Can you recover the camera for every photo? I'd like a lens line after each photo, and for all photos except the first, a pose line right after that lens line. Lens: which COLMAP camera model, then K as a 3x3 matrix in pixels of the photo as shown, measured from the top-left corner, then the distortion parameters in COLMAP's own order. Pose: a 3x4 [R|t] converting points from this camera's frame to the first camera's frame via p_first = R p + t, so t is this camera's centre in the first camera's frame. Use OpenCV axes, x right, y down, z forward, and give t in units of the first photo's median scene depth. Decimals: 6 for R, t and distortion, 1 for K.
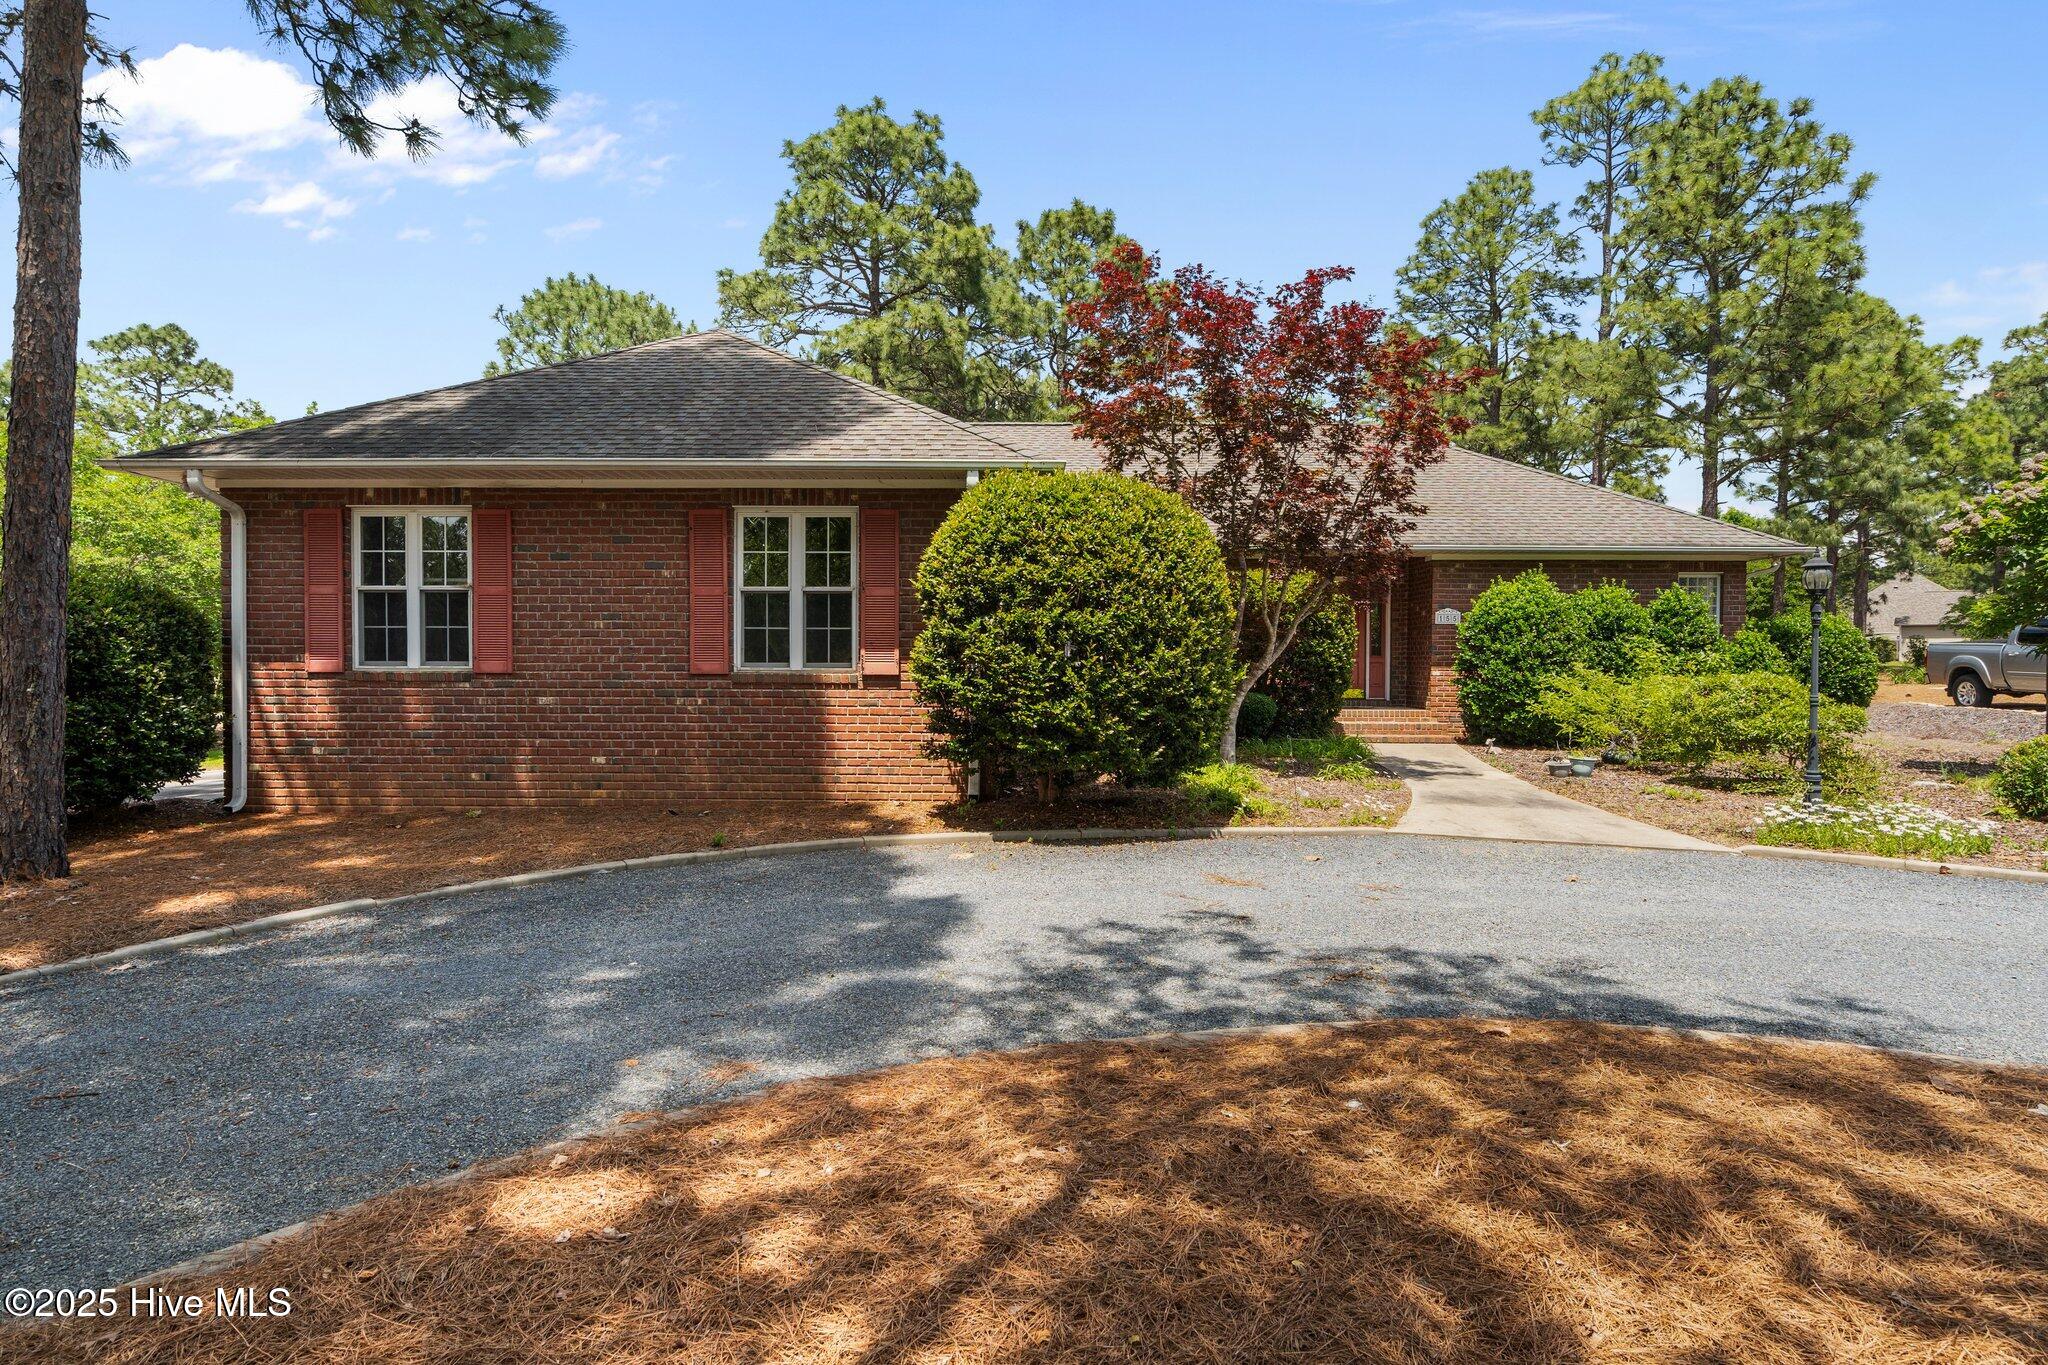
lens RADIAL K [[1076.5, 0, 1024.0], [0, 1076.5, 682.5], [0, 0, 1]] dist [-0.002602, -0.000375]
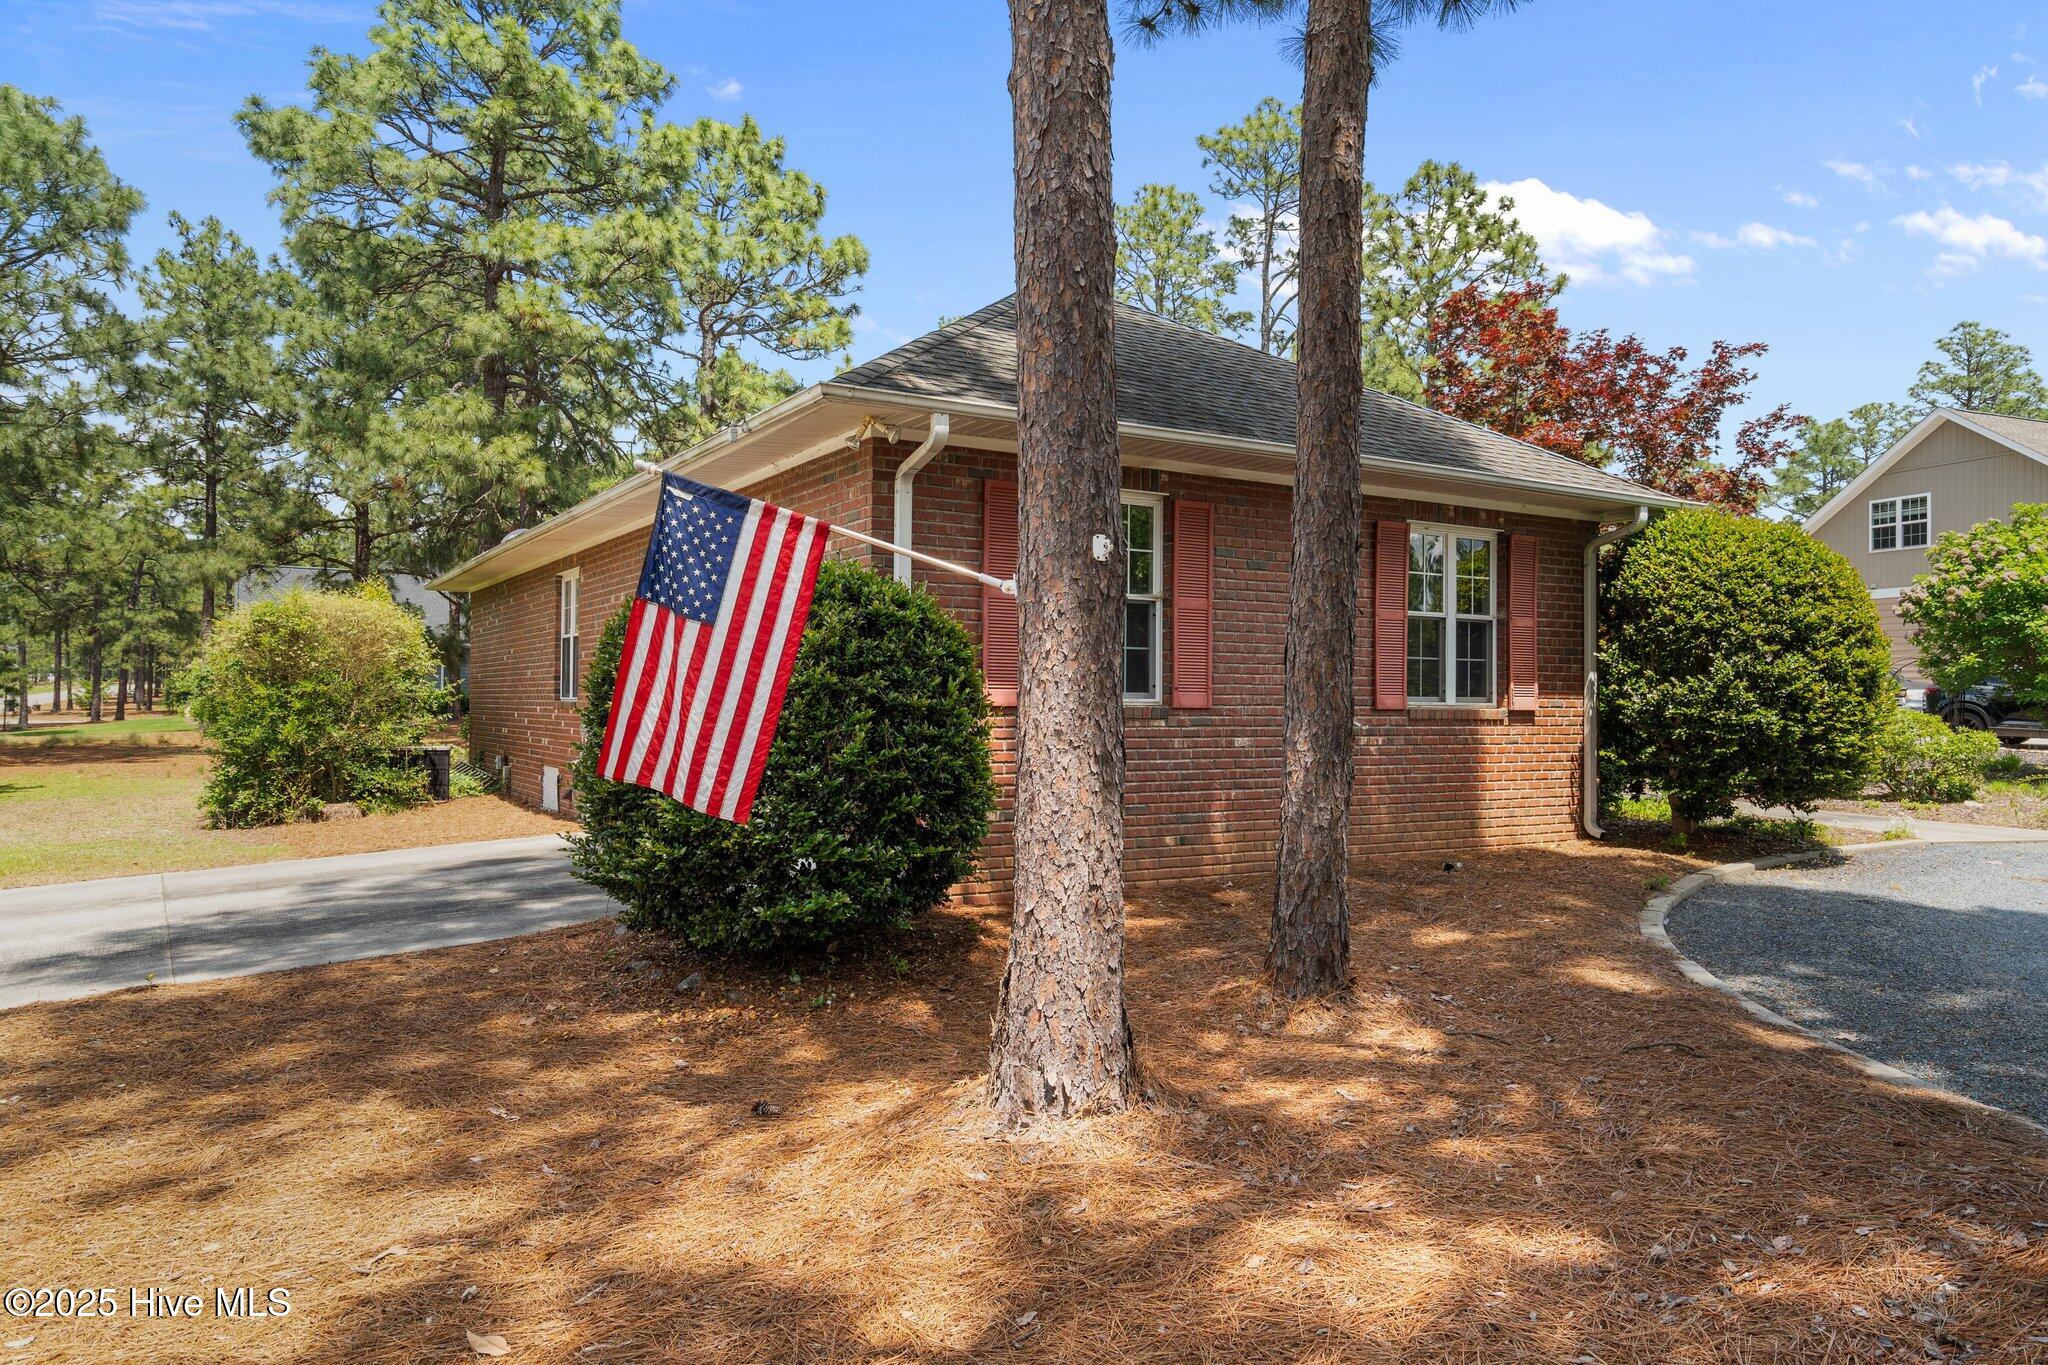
lens RADIAL K [[1293.5, 0, 1024.0], [0, 1293.5, 682.5], [0, 0, 1]] dist [0.001118, 0.000193]
pose [[0.859697, 0.010211, 0.510703, -1.085217], [-0.001097, 0.999835, -0.018144, -0.010411], [-0.510804, 0.015038, 0.859566, 0.247636]]
